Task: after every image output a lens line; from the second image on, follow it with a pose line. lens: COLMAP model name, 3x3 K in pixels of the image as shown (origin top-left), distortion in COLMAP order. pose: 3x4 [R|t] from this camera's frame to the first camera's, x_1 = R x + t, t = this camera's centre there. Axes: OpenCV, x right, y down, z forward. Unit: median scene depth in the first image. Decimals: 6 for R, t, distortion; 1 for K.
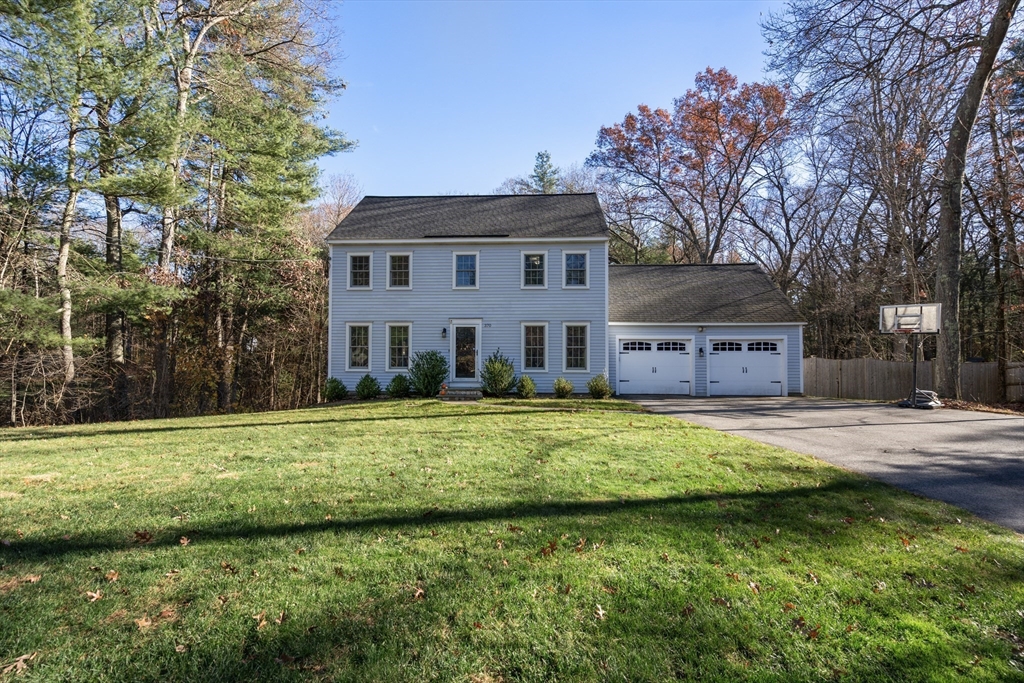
lens RADIAL K [[468.4, 0, 508.3], [0, 468.4, 328.5], [0, 0, 1]] dist [-0.002911, 0.000040]
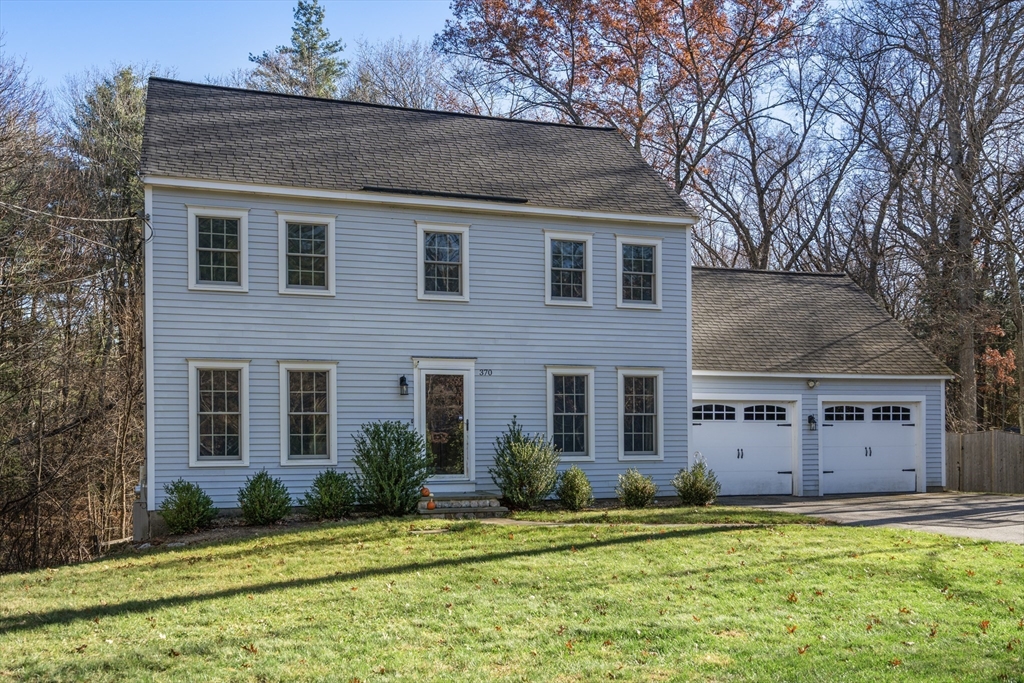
lens RADIAL K [[968.4, 0, 512.4], [0, 968.4, 389.7], [0, 0, 1]] dist [0.097612, -0.330039]
pose [[0.925737, 0.008757, 0.378066, -0.412638], [-0.015204, 0.999785, 0.014071, -0.003130], [-0.377861, -0.018774, 0.925672, -0.001418]]
